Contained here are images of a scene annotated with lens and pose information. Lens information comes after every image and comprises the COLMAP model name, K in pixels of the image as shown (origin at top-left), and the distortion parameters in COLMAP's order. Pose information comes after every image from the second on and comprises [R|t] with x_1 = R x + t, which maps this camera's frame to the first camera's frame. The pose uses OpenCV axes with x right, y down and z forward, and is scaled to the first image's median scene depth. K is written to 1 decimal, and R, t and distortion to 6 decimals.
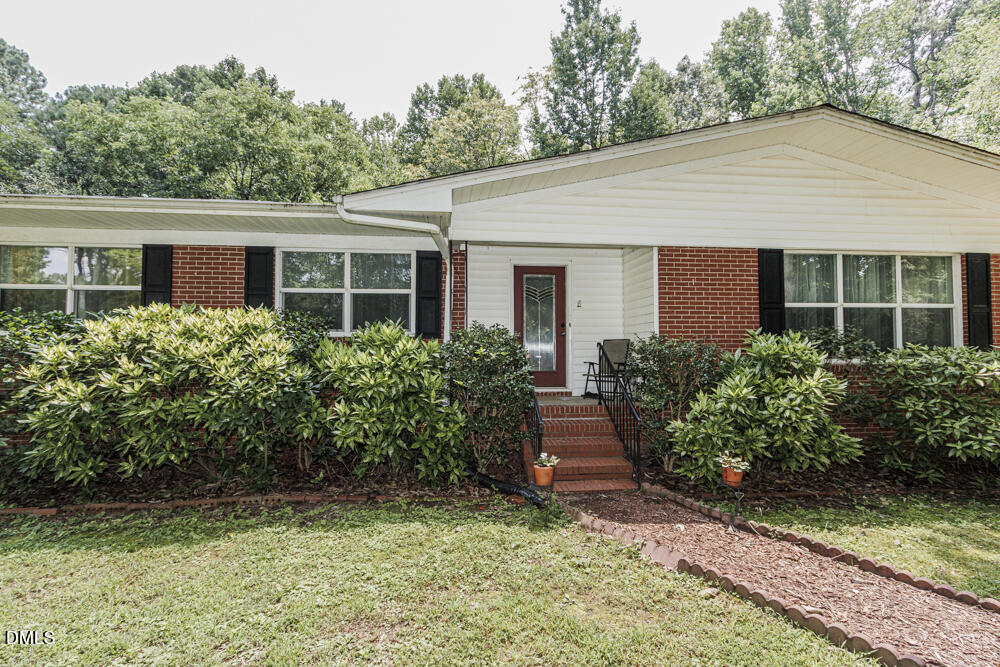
lens RADIAL K [[458.9, 0, 500.0], [0, 458.9, 333.5], [0, 0, 1]] dist [0.001301, 0.000528]
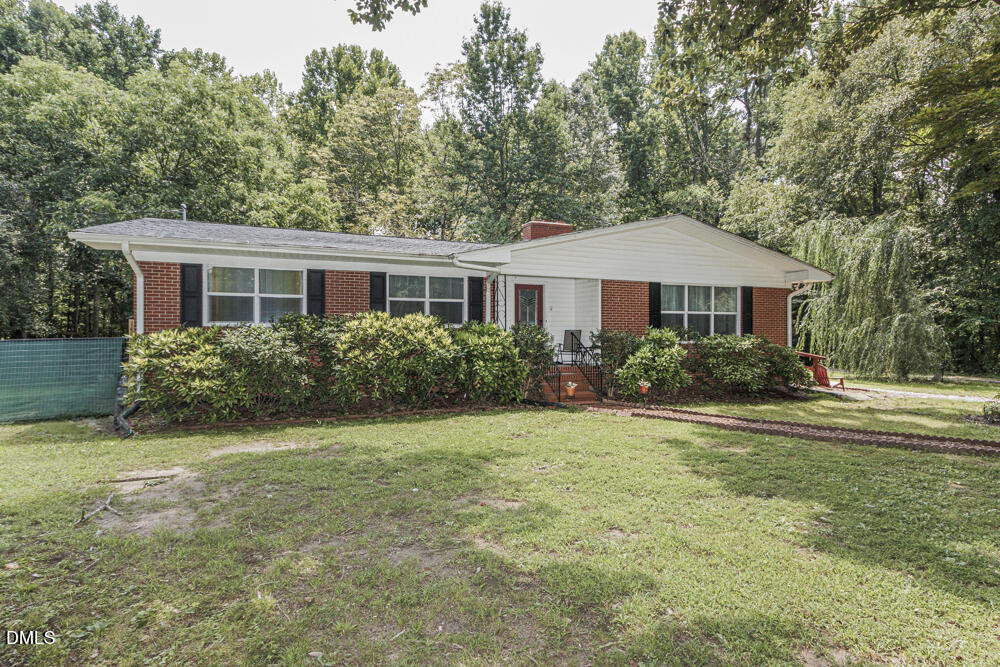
lens RADIAL K [[554.4, 0, 500.0], [0, 554.4, 333.5], [0, 0, 1]] dist [0.026347, 0.000328]
pose [[0.953416, 0.001116, 0.301656, -0.685396], [-0.009986, 0.999562, 0.027862, -0.031615], [-0.301493, -0.029577, 0.953010, -0.960201]]
